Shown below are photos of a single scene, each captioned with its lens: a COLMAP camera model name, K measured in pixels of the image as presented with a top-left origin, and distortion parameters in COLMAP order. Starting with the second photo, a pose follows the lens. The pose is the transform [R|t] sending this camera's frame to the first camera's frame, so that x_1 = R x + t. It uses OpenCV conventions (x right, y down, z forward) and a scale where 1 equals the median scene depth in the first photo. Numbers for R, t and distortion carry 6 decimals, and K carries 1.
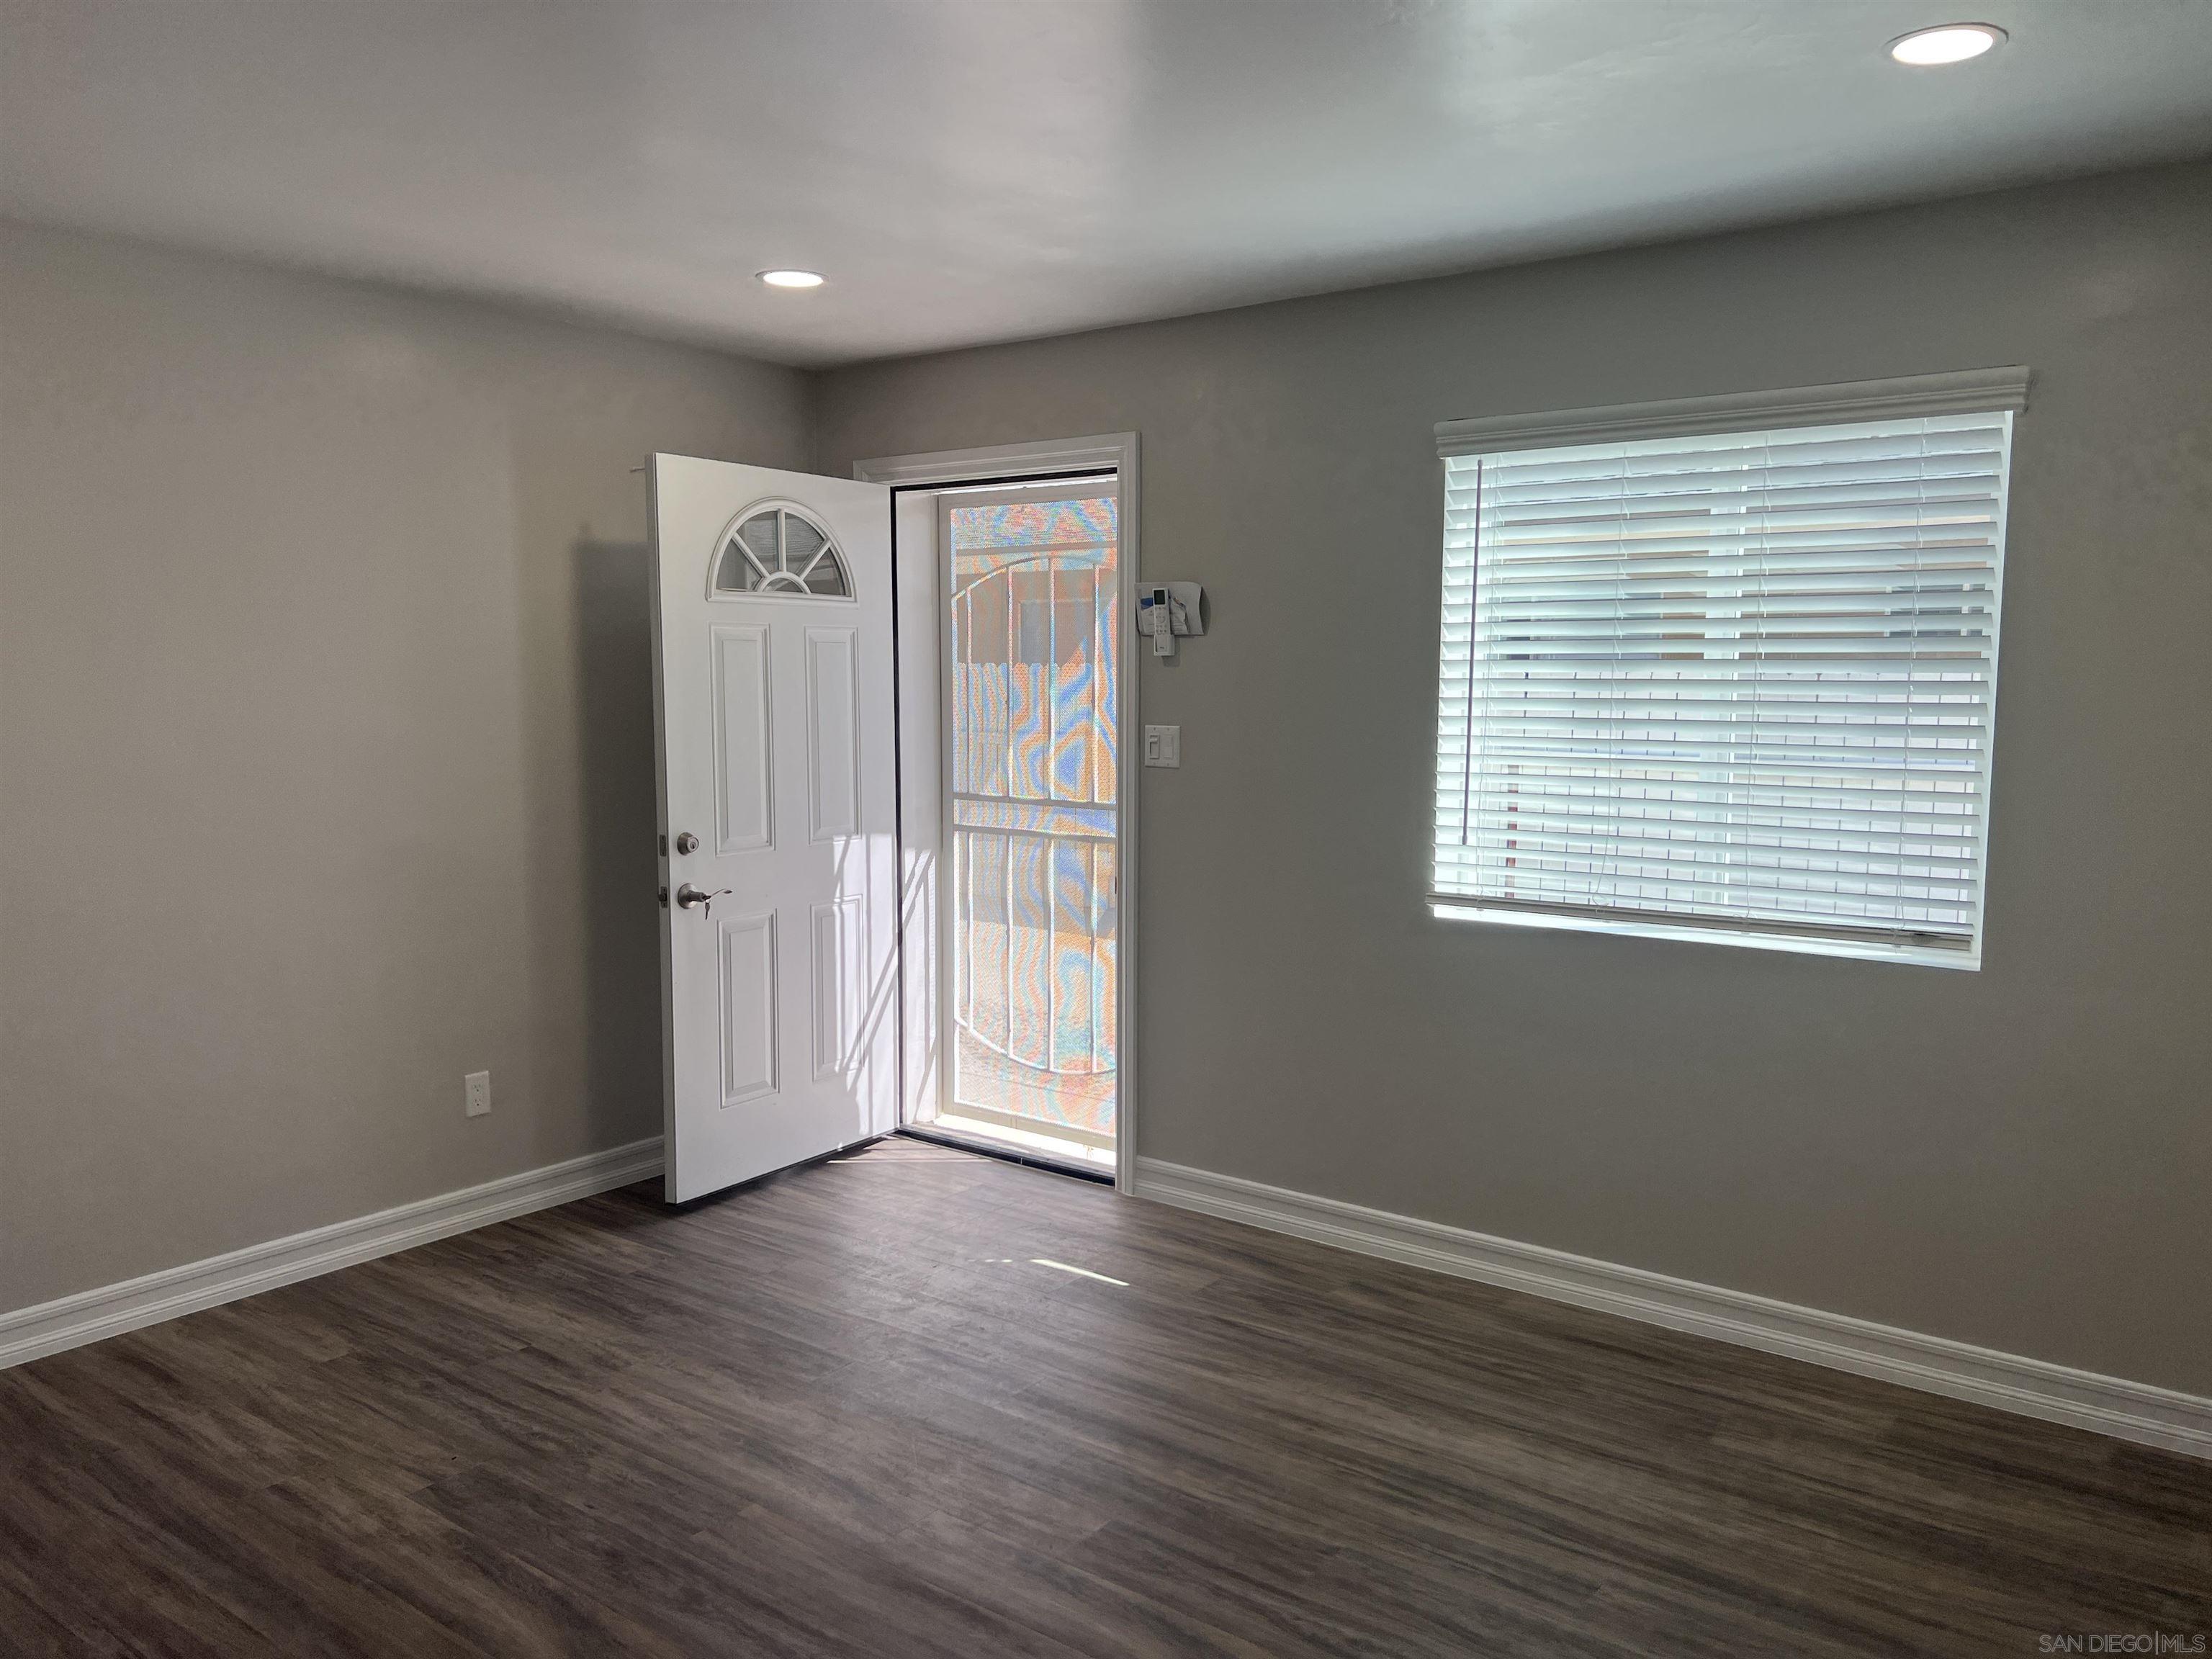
lens RADIAL K [[1650.3, 0, 1101.3], [0, 1650.3, 831.6], [0, 0, 1]] dist [0.067134, 0.000736]
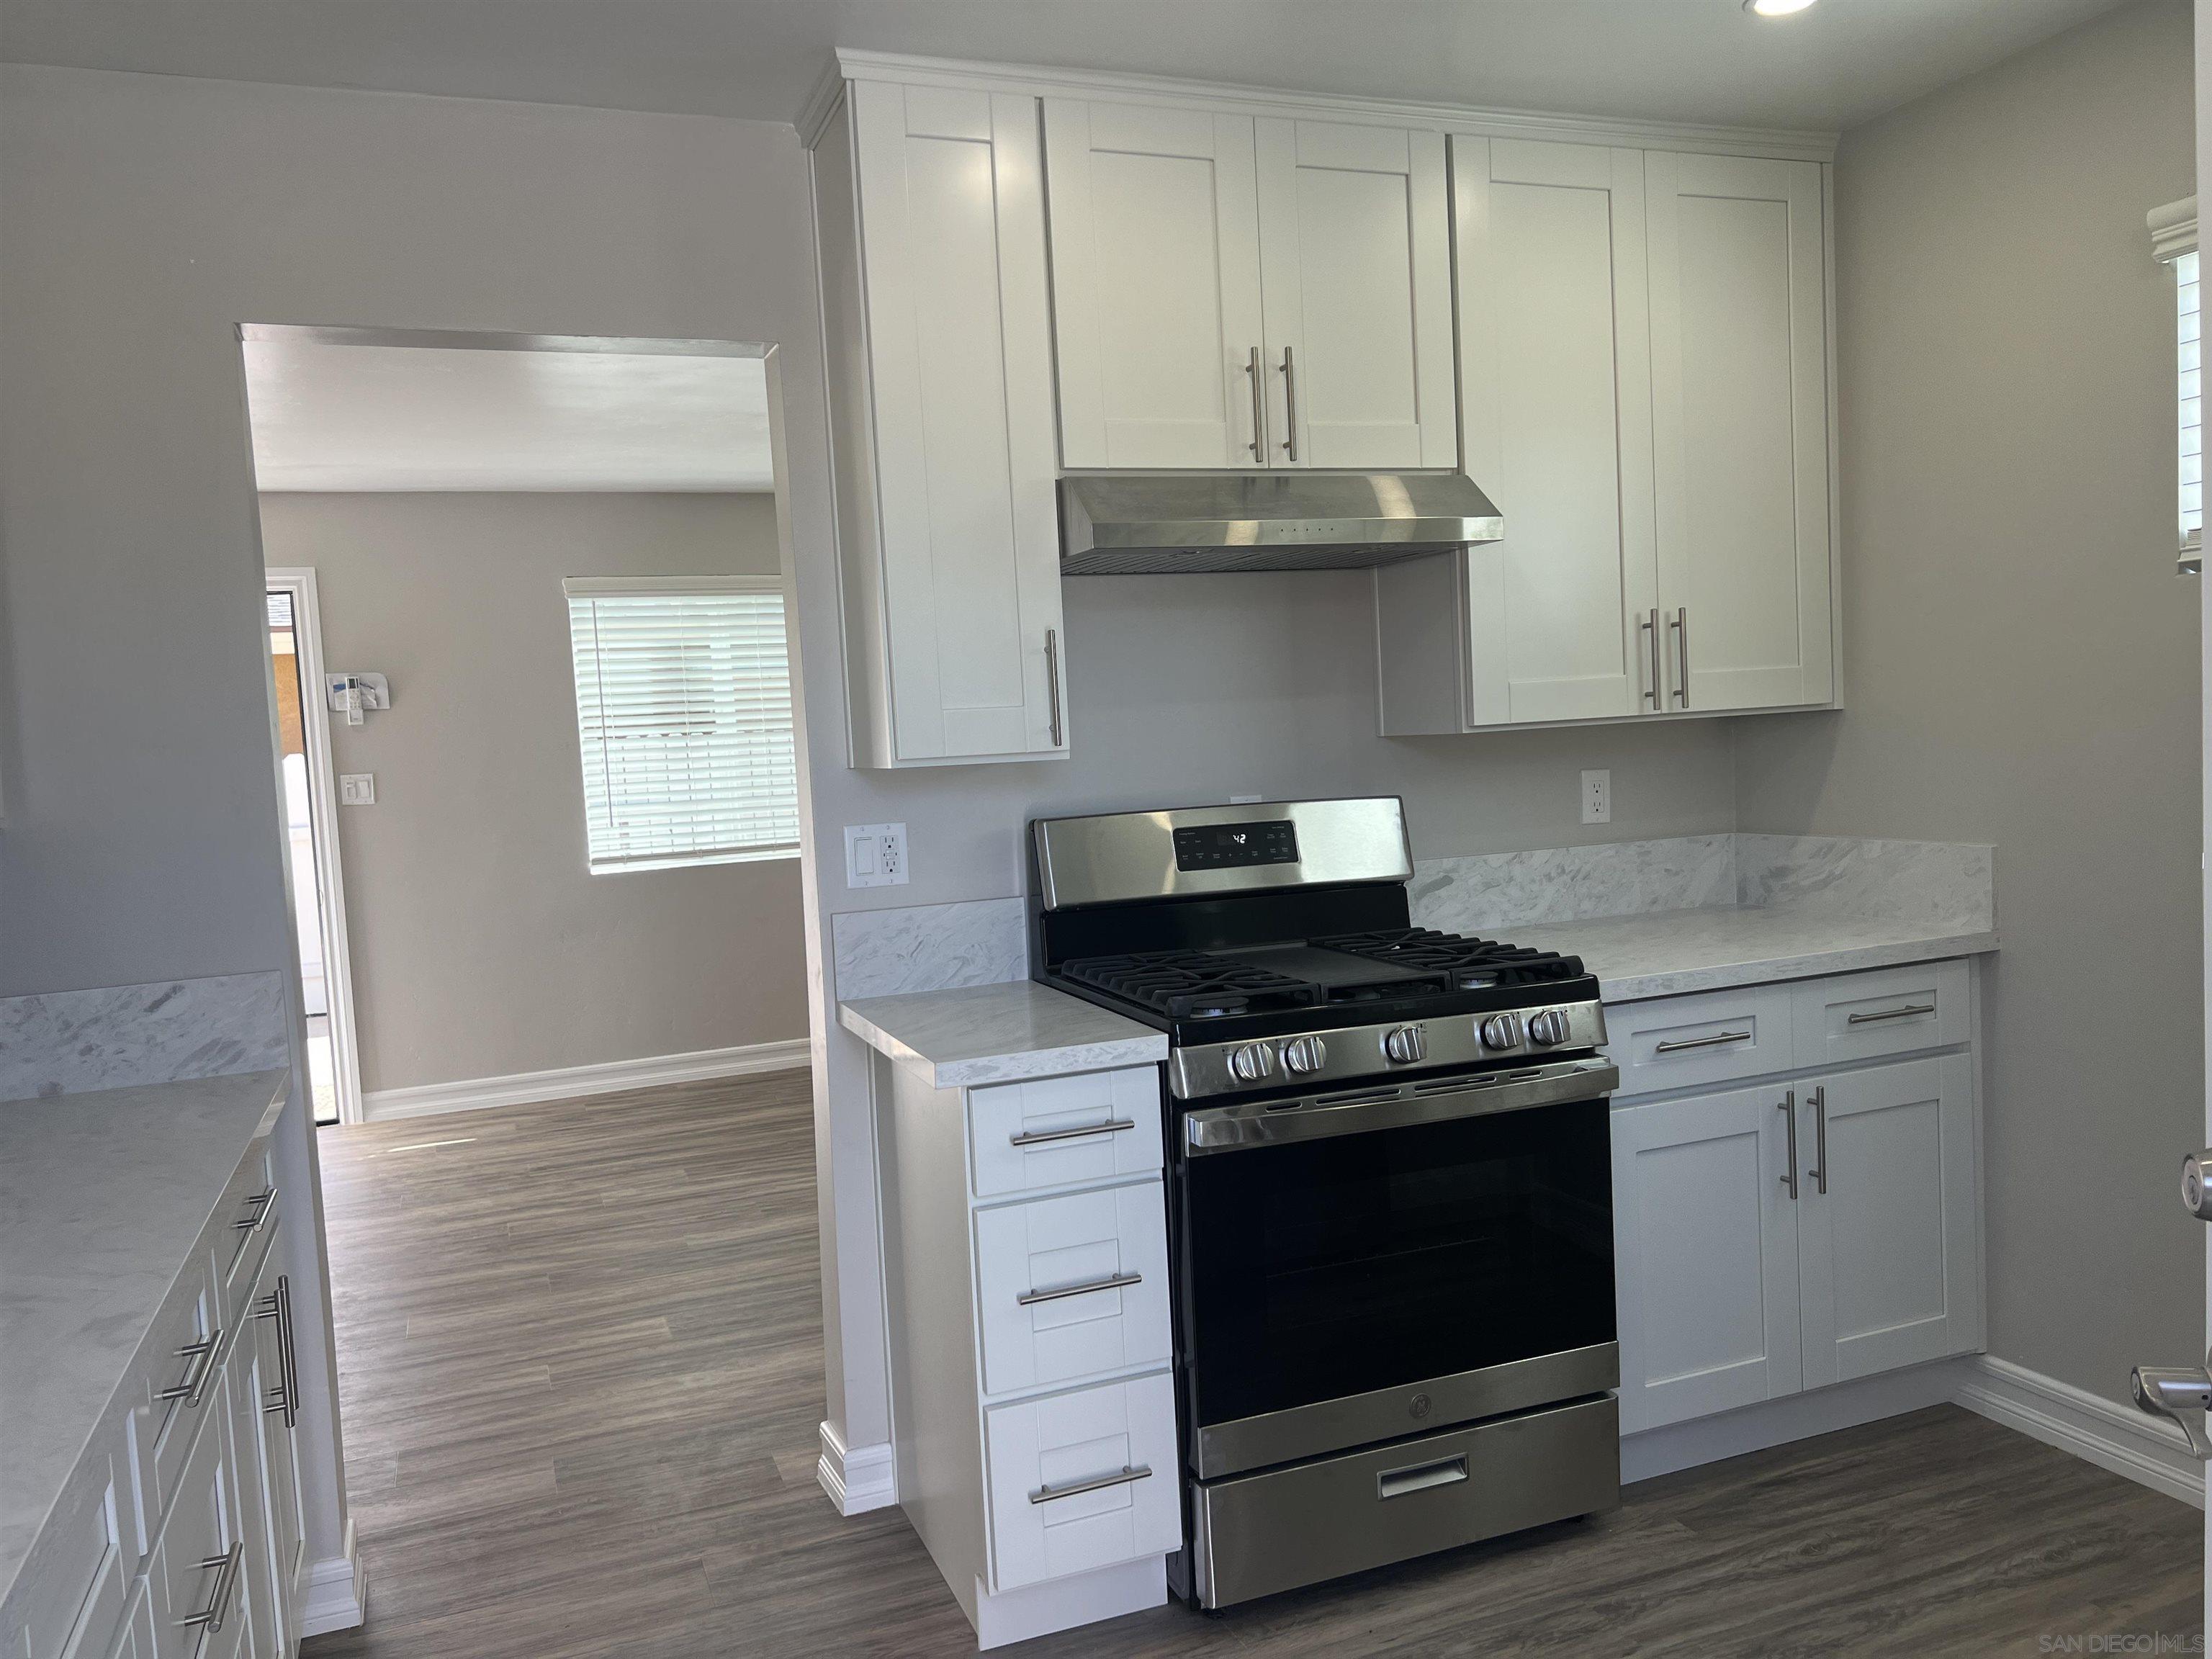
lens RADIAL K [[1650.3, 0, 1103.8], [0, 1650.3, 823.7], [0, 0, 1]] dist [0.067134, 0.000736]
pose [[0.515898, -0.089047, 0.852009, -0.943799], [0.140533, 0.989906, 0.018365, 0.044264], [-0.845044, 0.110261, 0.523205, -0.303544]]
